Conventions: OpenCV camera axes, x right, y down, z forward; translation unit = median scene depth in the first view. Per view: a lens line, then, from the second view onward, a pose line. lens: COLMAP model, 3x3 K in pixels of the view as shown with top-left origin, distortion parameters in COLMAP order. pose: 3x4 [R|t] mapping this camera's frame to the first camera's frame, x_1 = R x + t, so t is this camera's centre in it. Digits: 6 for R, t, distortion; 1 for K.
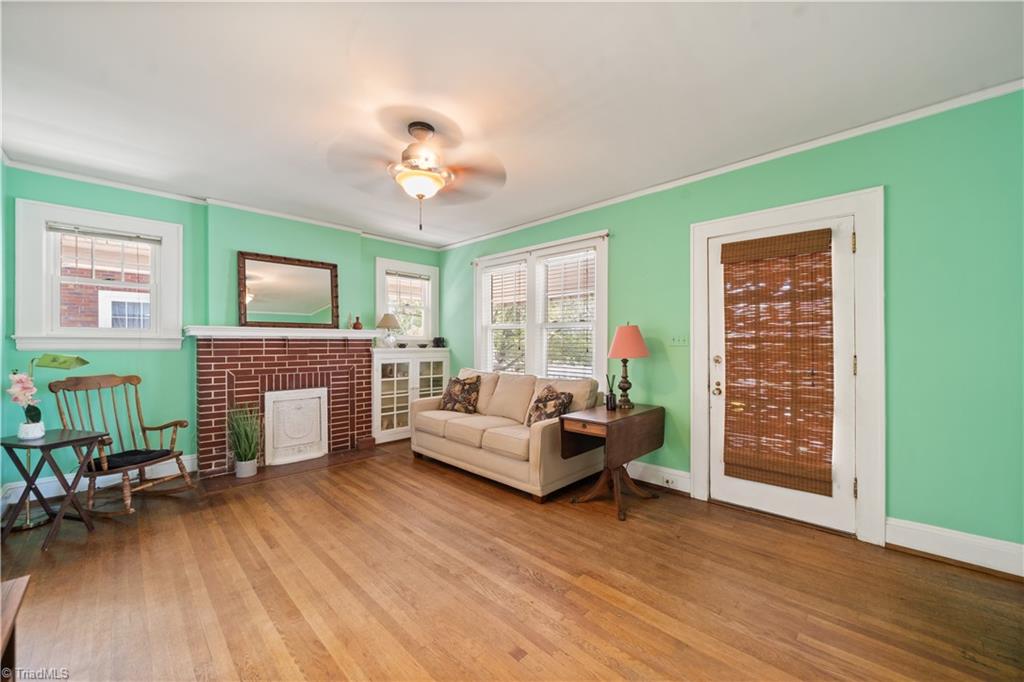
lens RADIAL K [[393.9, 0, 523.0], [0, 393.9, 343.8], [0, 0, 1]] dist [-0.002699, 0.000076]
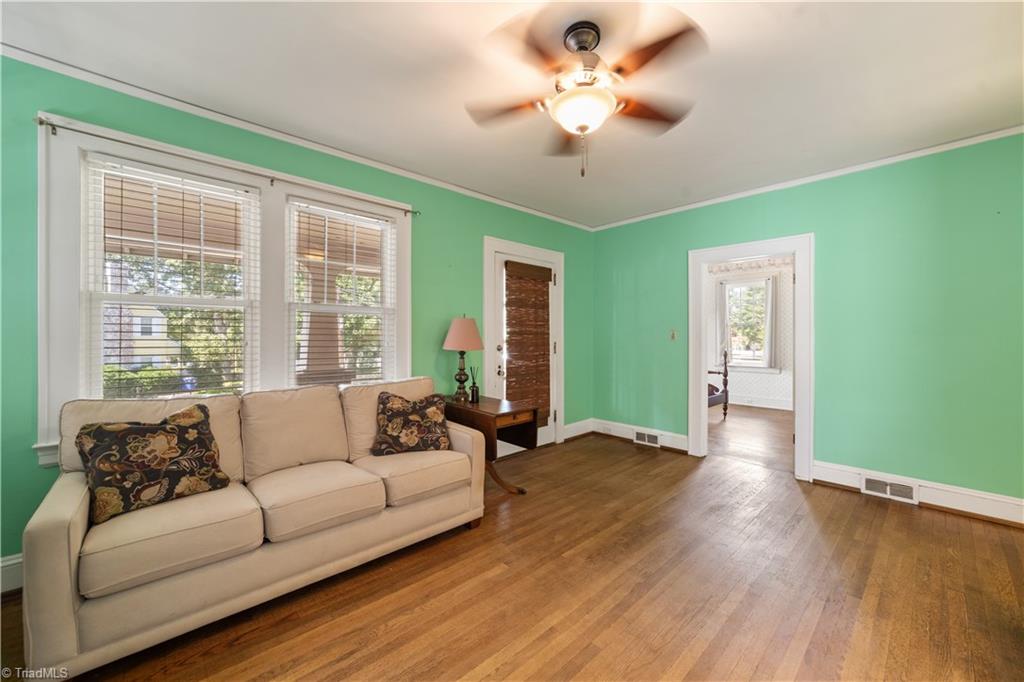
lens RADIAL K [[393.9, 0, 519.5], [0, 393.9, 337.5], [0, 0, 1]] dist [-0.002699, 0.000076]
pose [[0.054314, -0.002126, 0.998522, -0.872206], [0.002128, 0.999996, 0.002013, 0.003201], [-0.998522, 0.002015, 0.054318, 0.959180]]
